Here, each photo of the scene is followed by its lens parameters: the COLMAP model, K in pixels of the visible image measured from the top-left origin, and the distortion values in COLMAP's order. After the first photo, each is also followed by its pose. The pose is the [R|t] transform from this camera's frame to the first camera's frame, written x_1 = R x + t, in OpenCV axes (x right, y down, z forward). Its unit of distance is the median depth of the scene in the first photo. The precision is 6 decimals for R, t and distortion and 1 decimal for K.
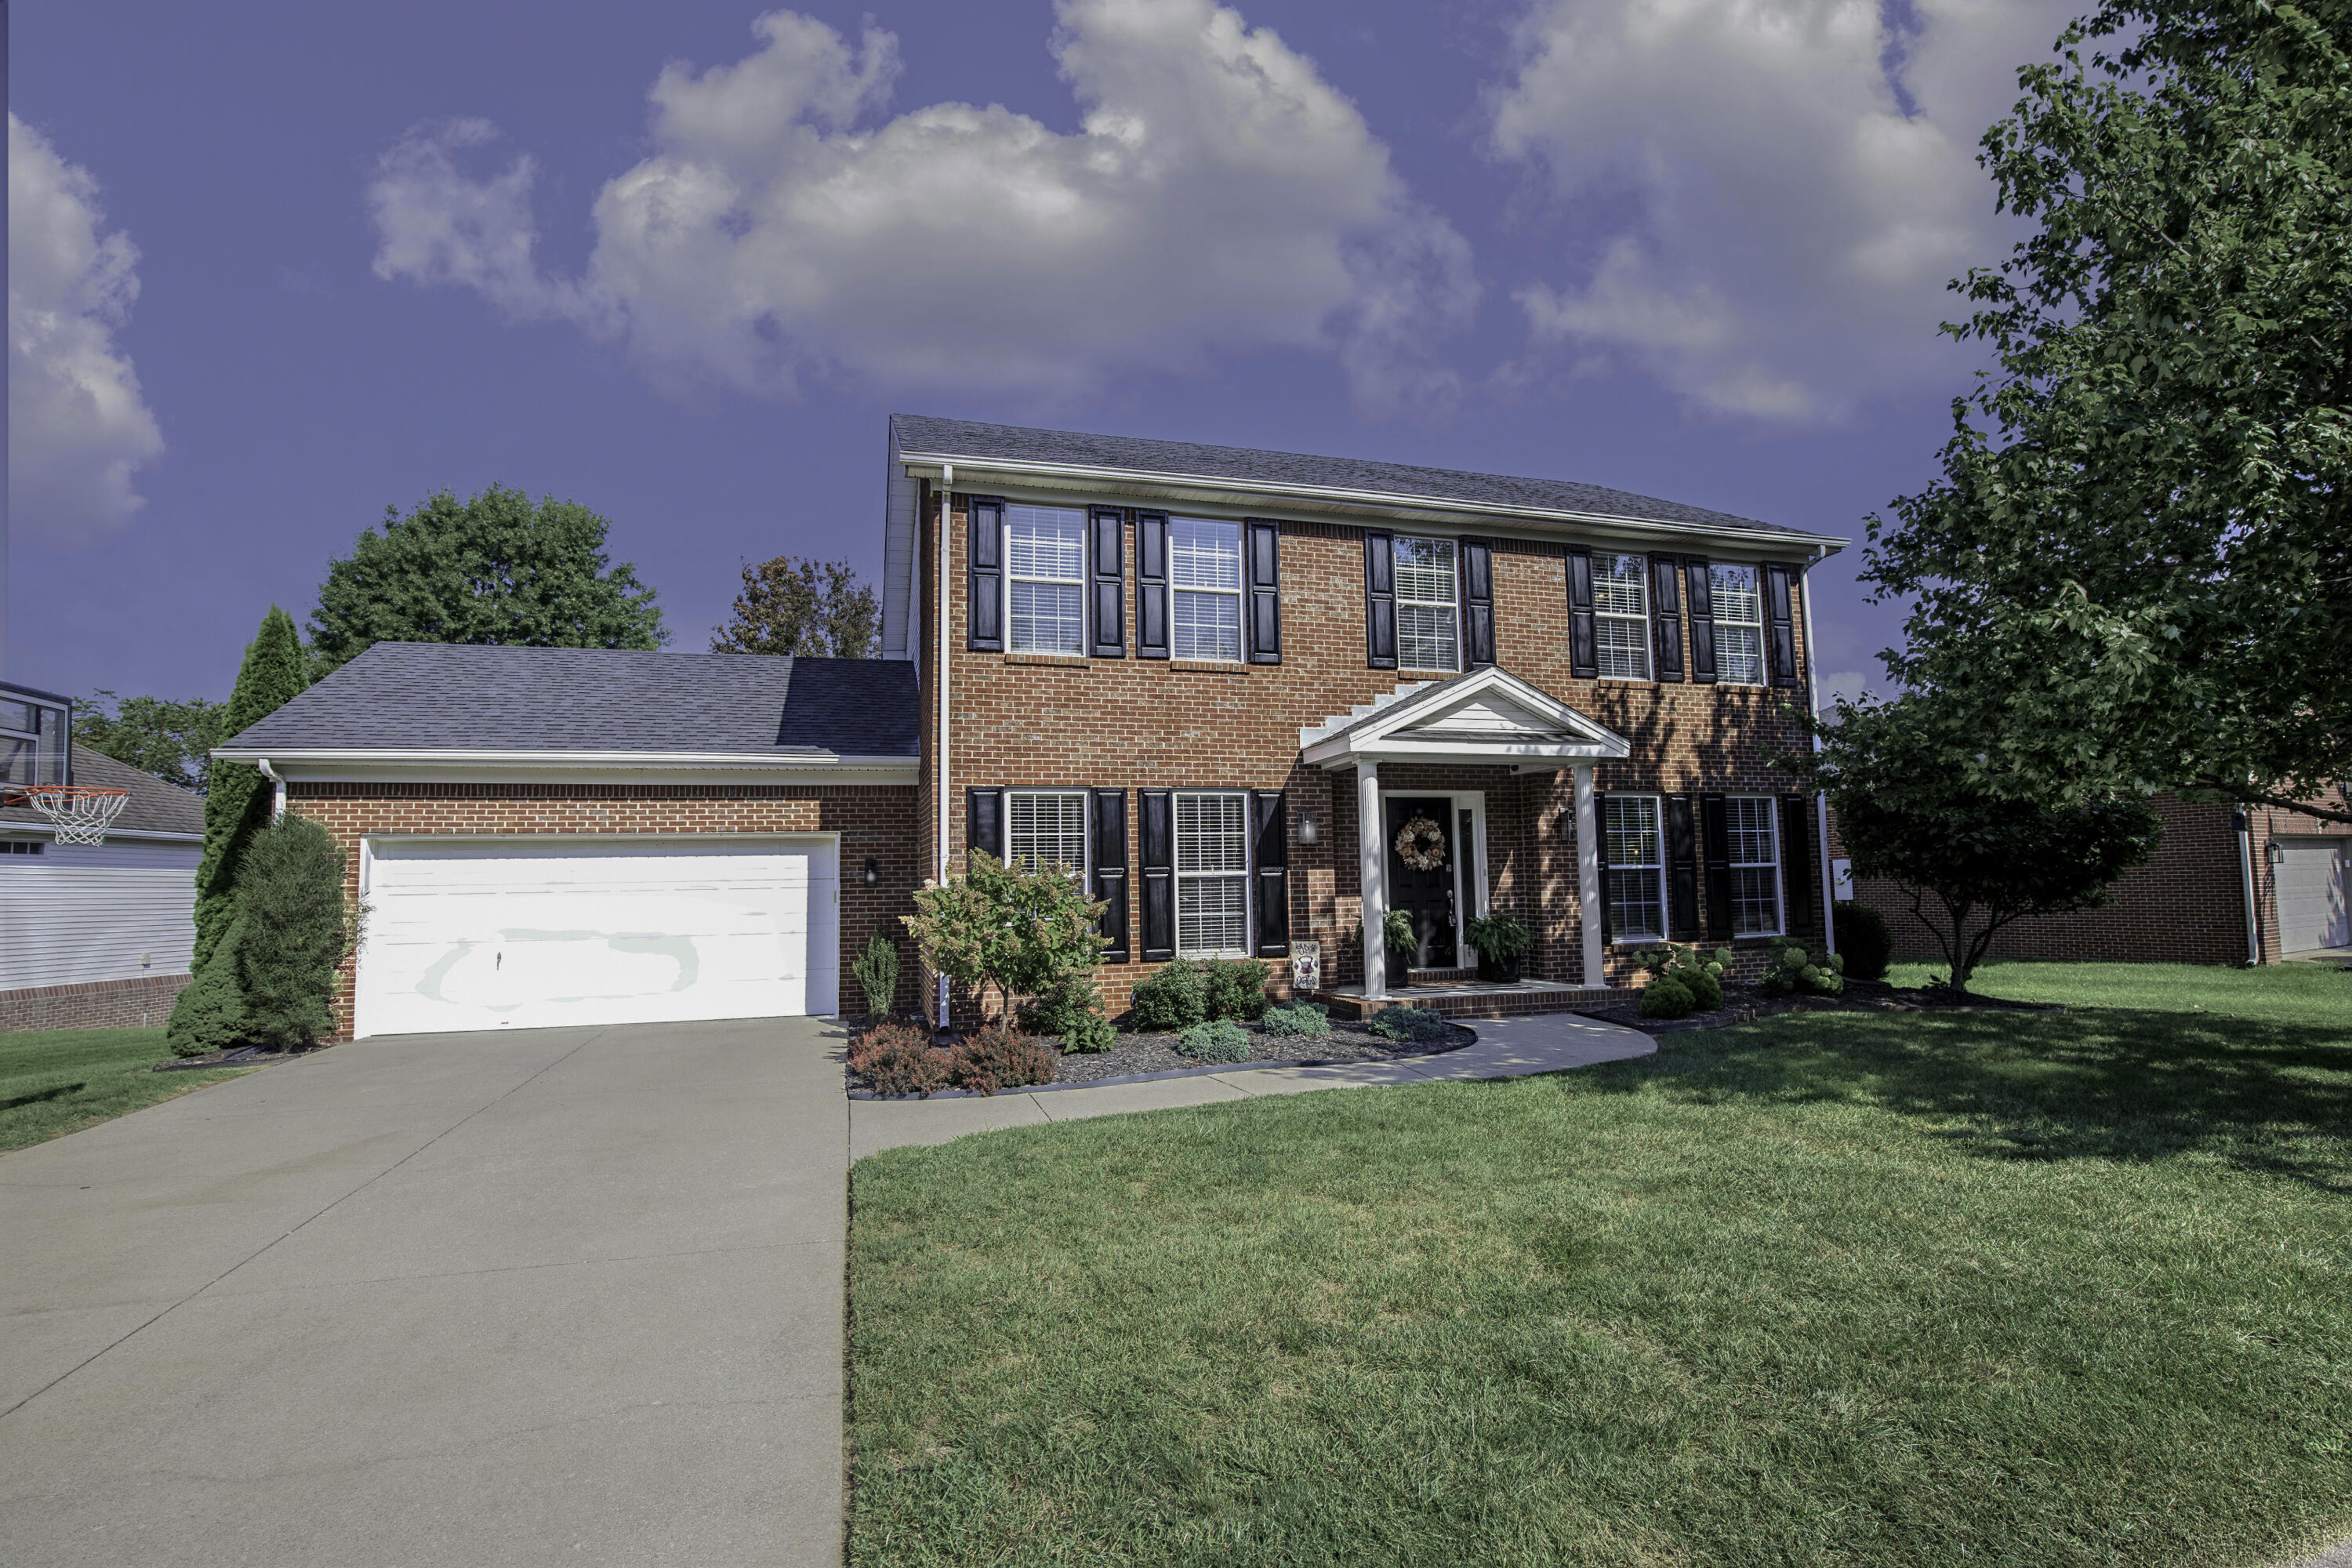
lens RADIAL K [[1112.6, 0, 1187.5], [0, 1112.6, 779.2], [0, 0, 1]] dist [-0.024253, 0.000360]
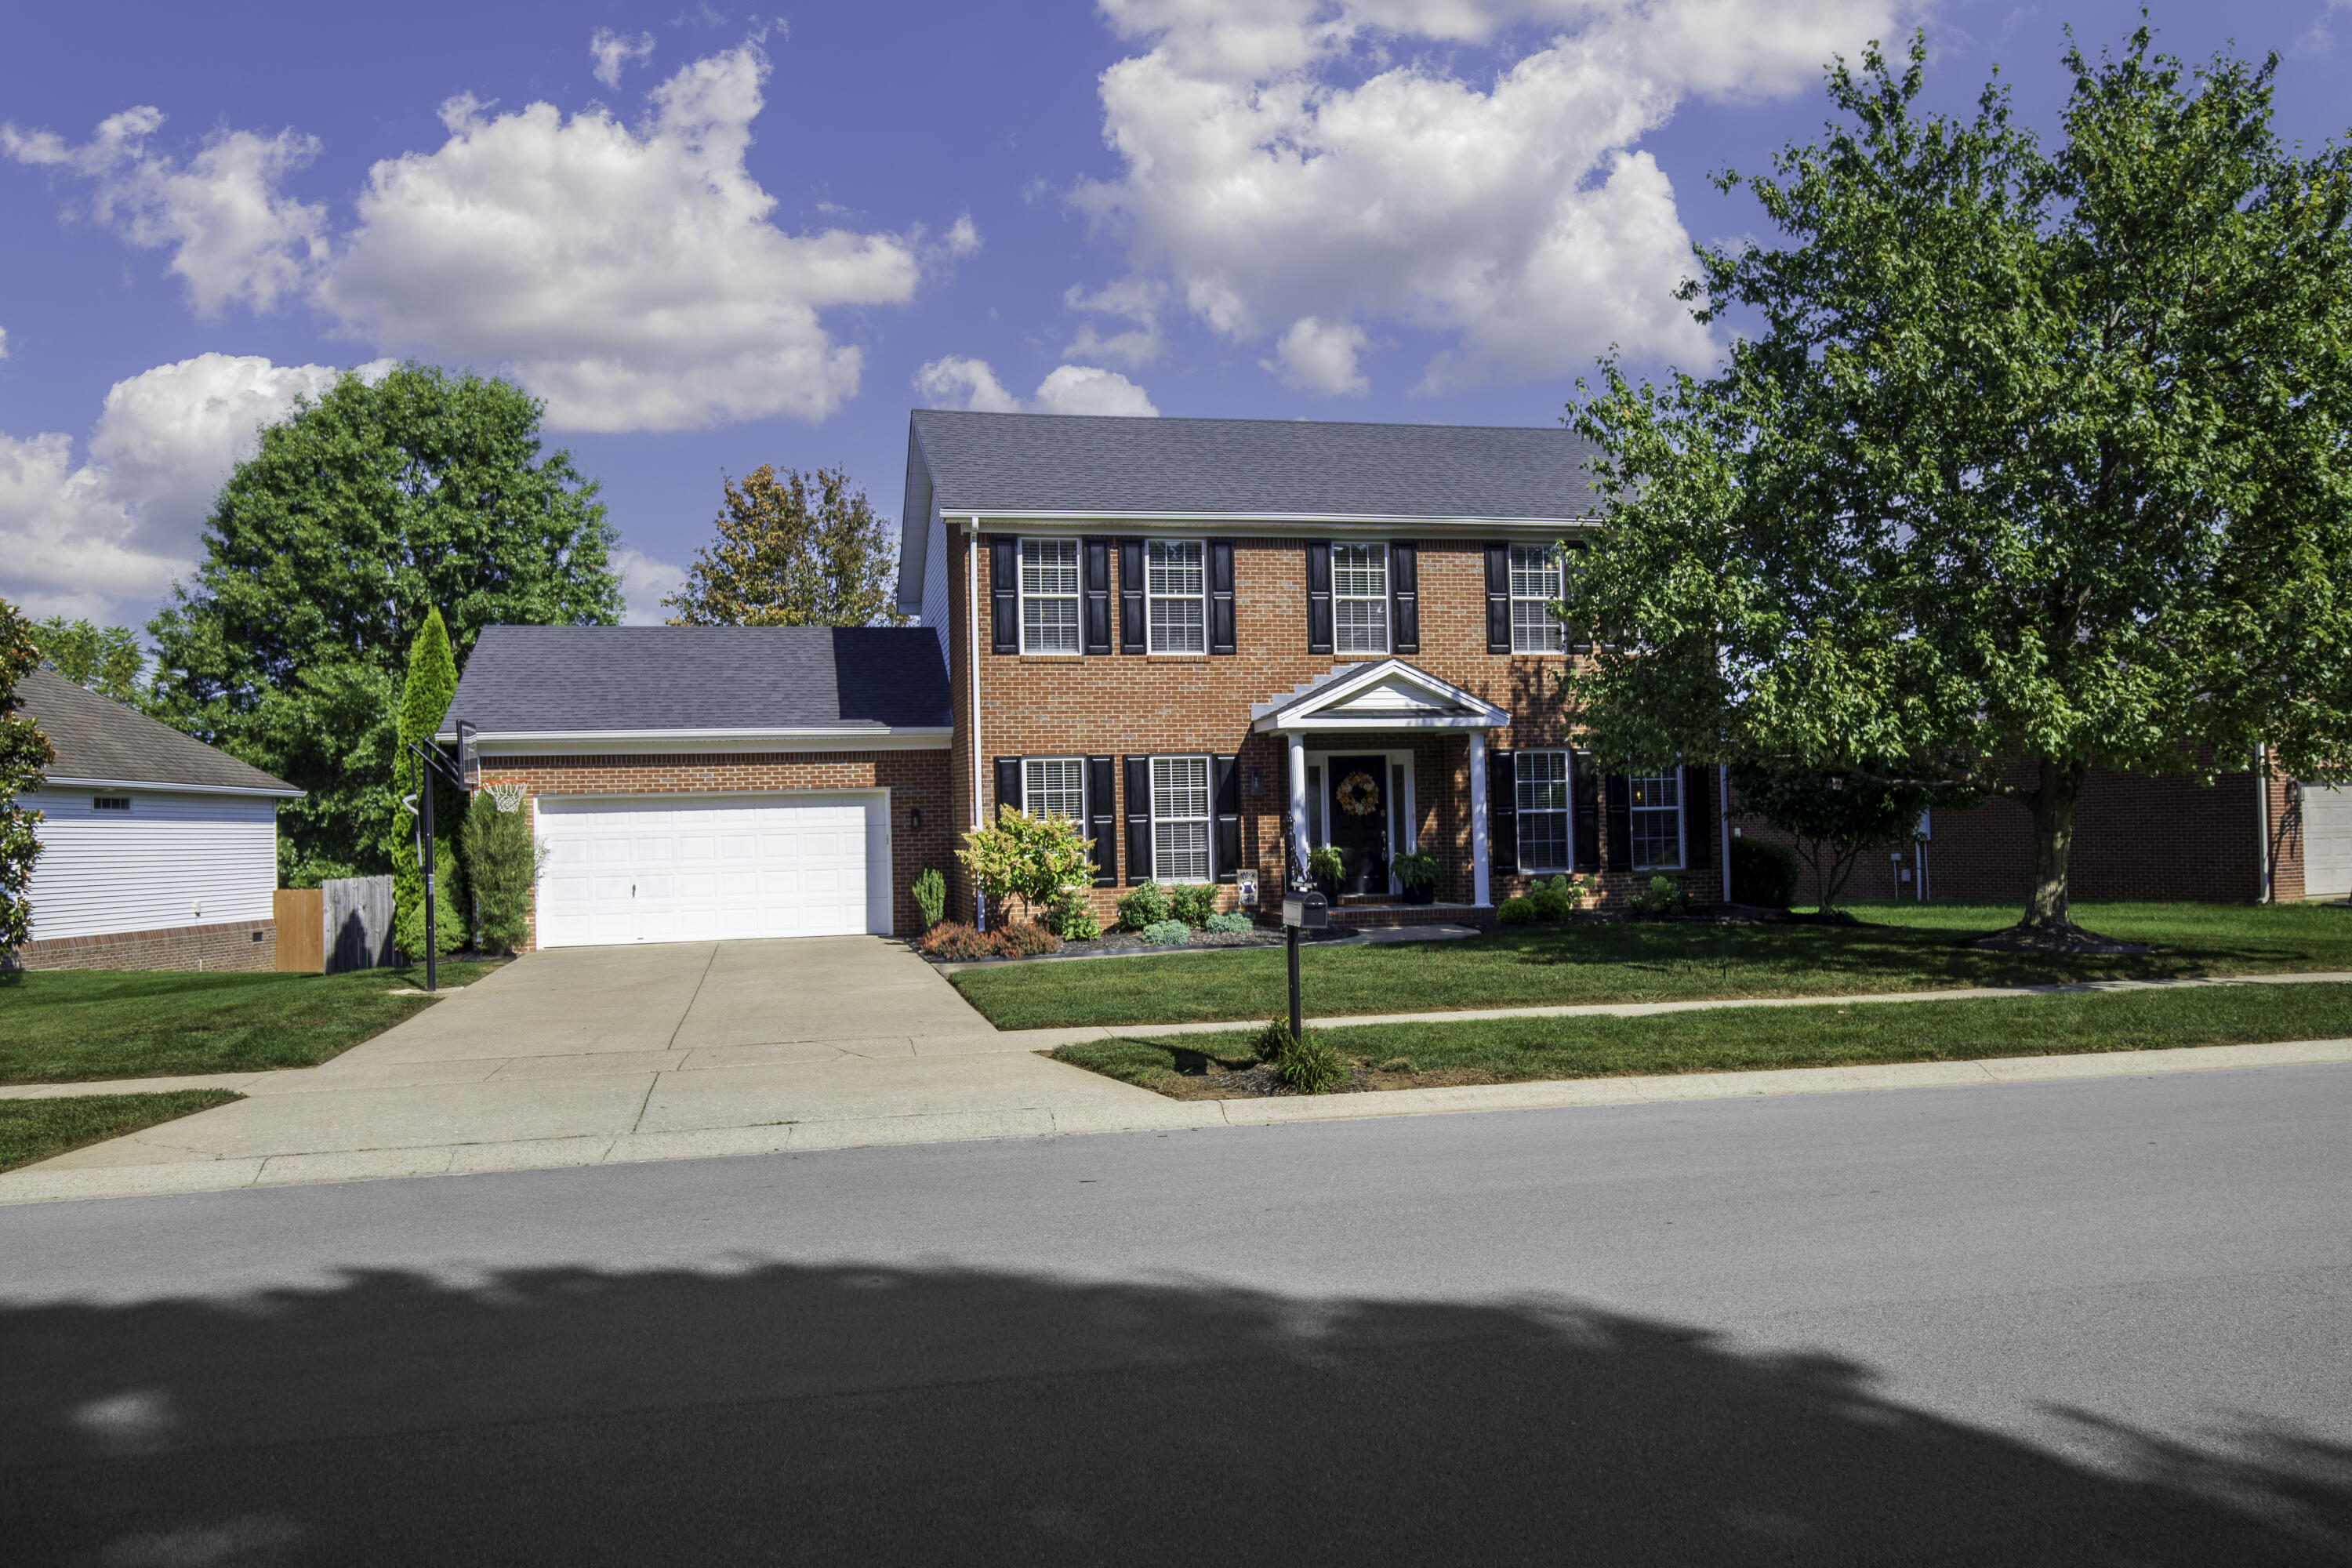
lens RADIAL K [[1787.6, 0, 1174.4], [0, 1787.6, 785.7], [0, 0, 1]] dist [0.008608, 0.001838]
pose [[0.997265, -0.007704, -0.073506, 0.160752], [0.012878, 0.997452, 0.070166, -0.096802], [0.072778, -0.070921, 0.994823, -1.028140]]
